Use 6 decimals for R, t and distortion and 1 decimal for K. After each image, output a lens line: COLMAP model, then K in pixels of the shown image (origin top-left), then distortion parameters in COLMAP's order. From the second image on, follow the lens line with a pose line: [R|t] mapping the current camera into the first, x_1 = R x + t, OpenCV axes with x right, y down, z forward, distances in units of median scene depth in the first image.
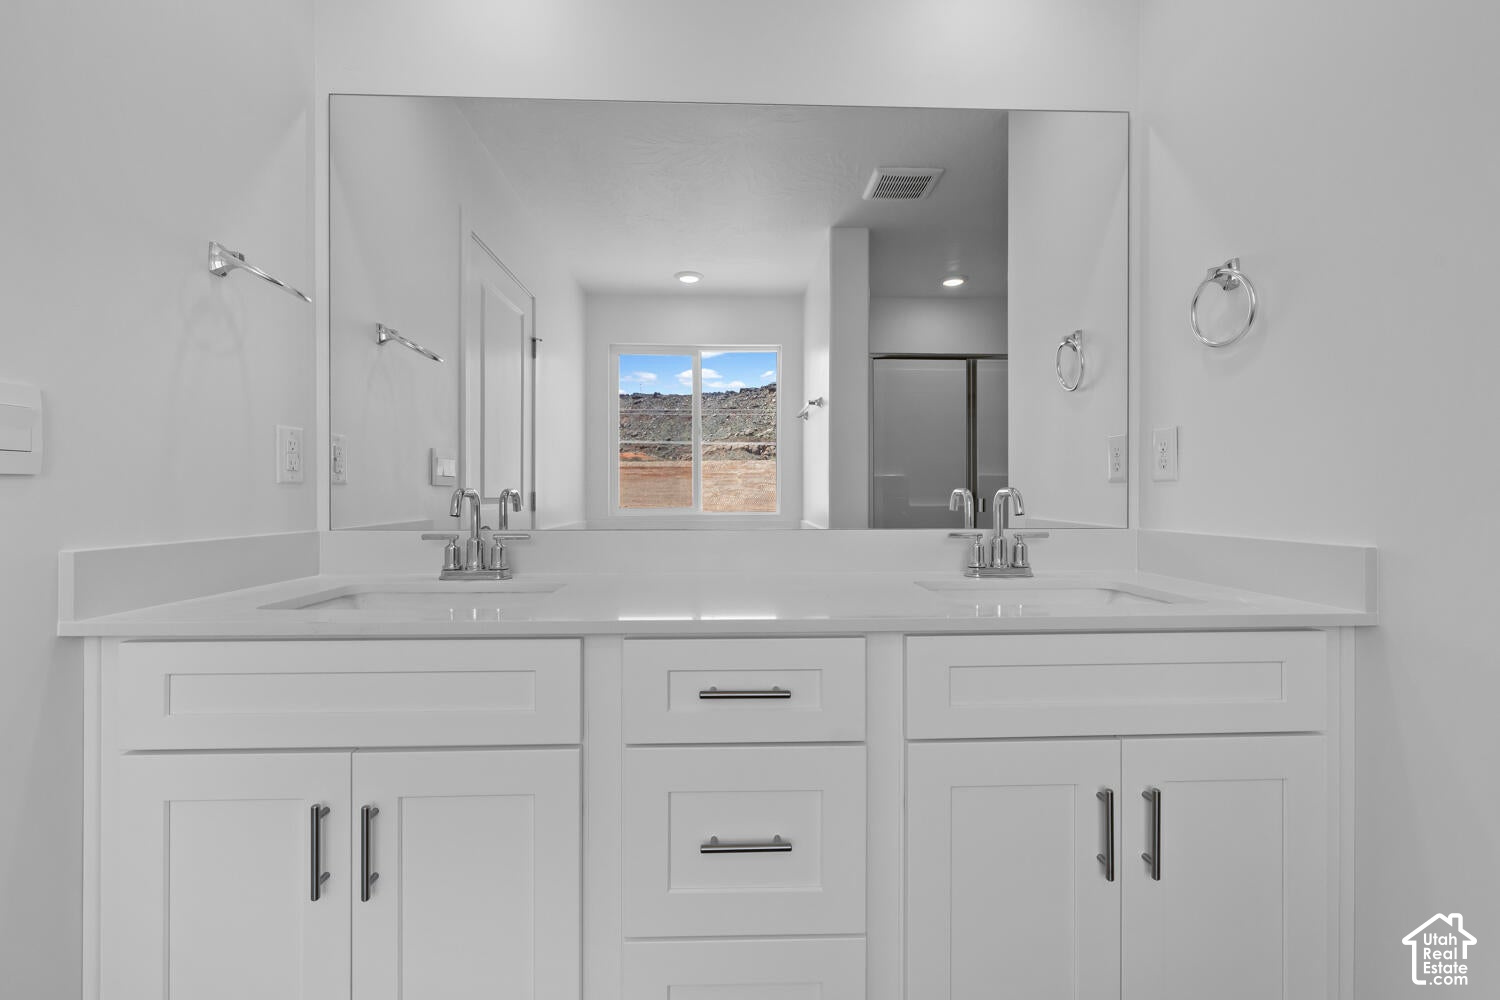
lens RADIAL K [[647.8, 0, 751.8], [0, 647.8, 477.1], [0, 0, 1]] dist [0.002769, 0.000186]
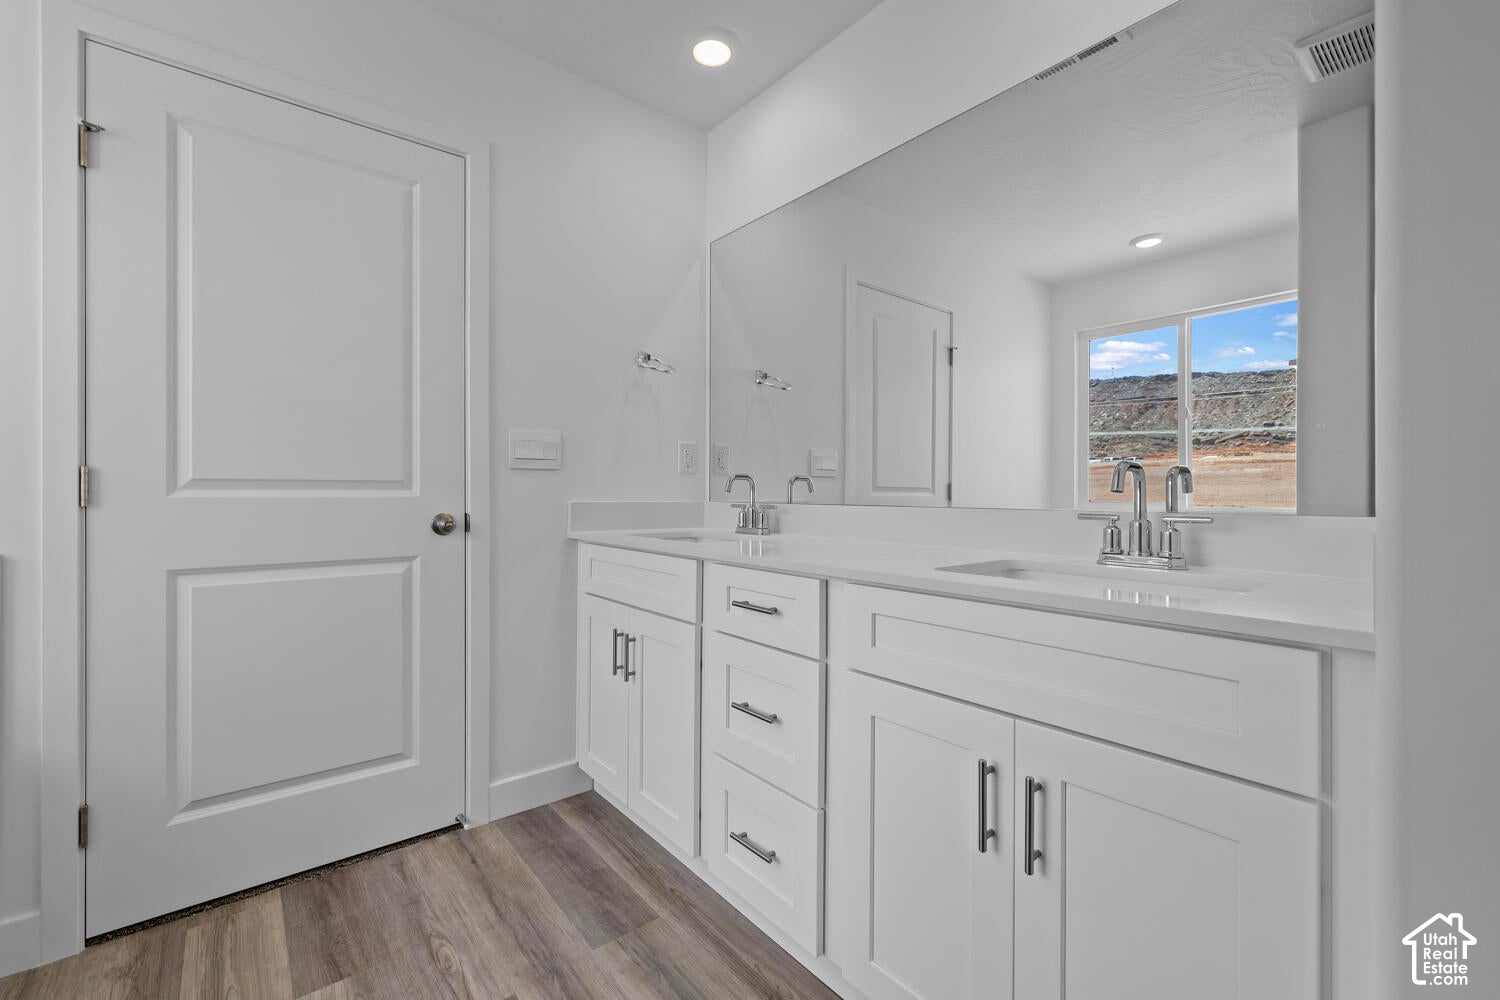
lens RADIAL K [[631.6, 0, 748.2], [0, 631.6, 488.8], [0, 0, 1]] dist [0.003284, 0.000169]
pose [[0.599286, -0.001542, -0.800534, 0.722707], [0.017146, 0.999793, 0.010909, 0.032851], [0.800351, -0.020264, 0.599189, 0.094132]]
